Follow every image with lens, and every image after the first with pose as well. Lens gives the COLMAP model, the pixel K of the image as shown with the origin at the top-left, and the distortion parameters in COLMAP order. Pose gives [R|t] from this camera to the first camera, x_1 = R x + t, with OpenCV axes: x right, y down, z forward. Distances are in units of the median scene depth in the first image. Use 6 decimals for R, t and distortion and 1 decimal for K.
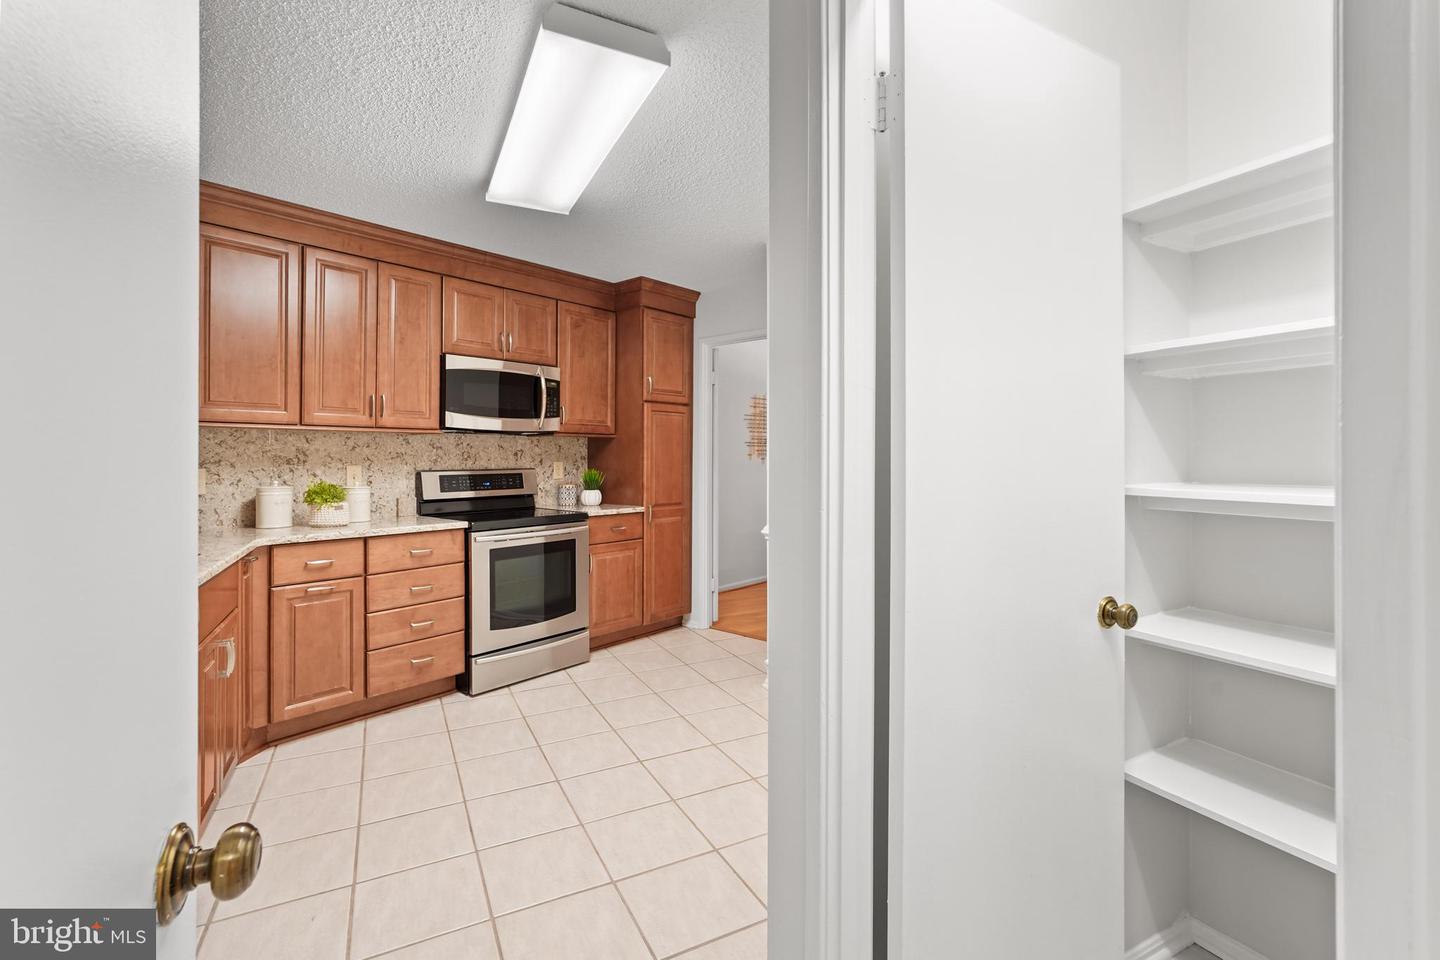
lens RADIAL K [[639.9, 0, 717.2], [0, 639.9, 465.9], [0, 0, 1]] dist [-0.009910, 0.005605]
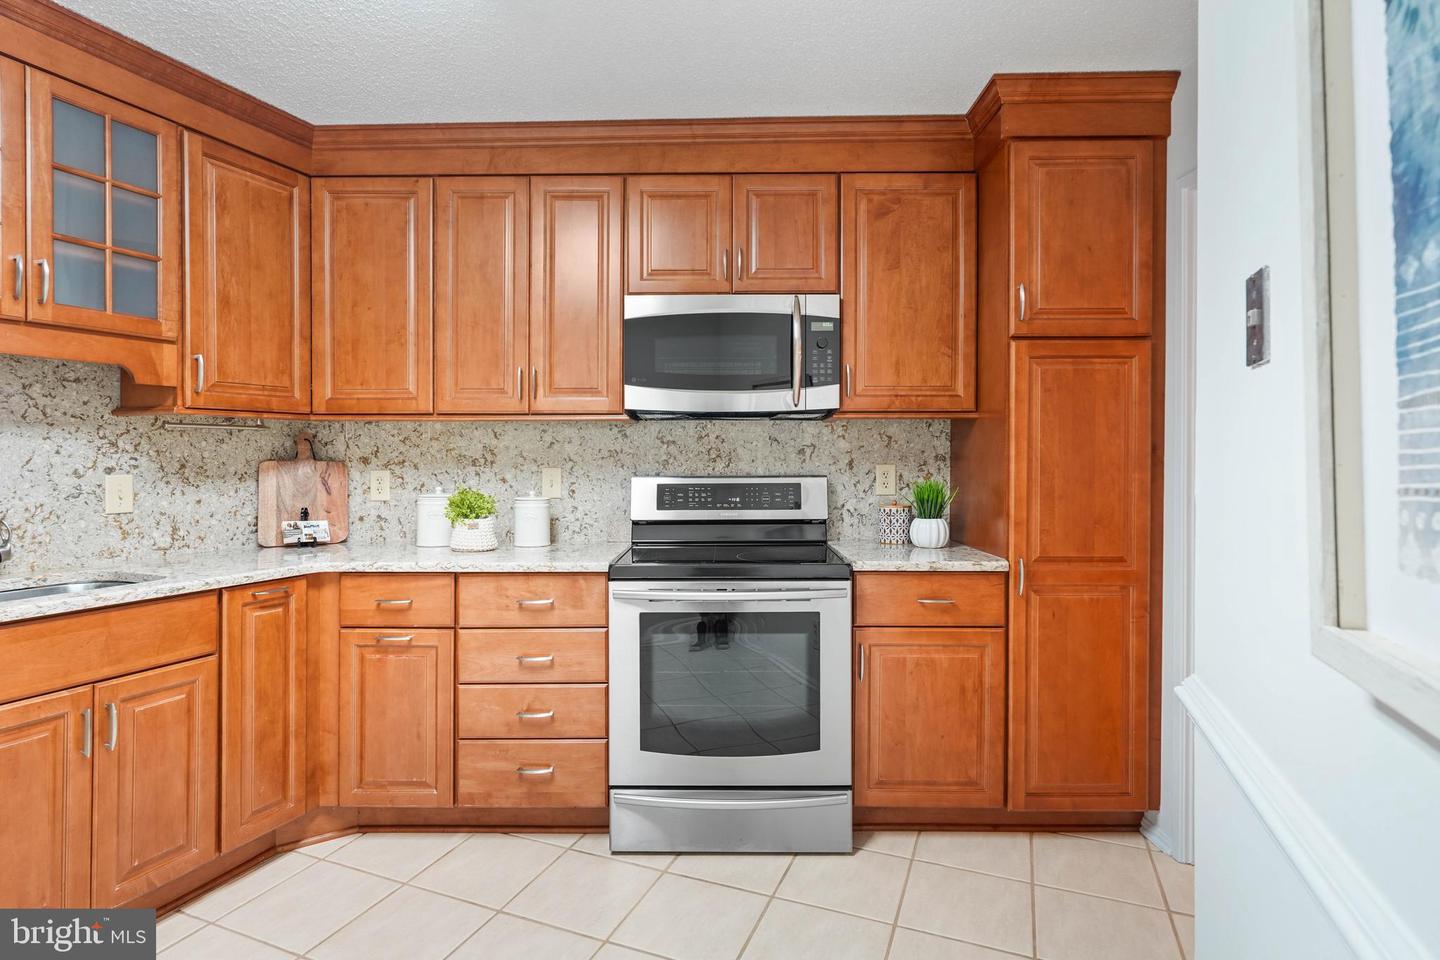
lens RADIAL K [[753.3, 0, 720.7], [0, 753.3, 460.3], [0, 0, 1]] dist [0.002221, 0.001125]
pose [[0.642658, 0.002430, -0.766149, 0.192188], [-0.009534, 0.999943, -0.004825, -0.006313], [0.766094, 0.010405, 0.642645, 0.518854]]
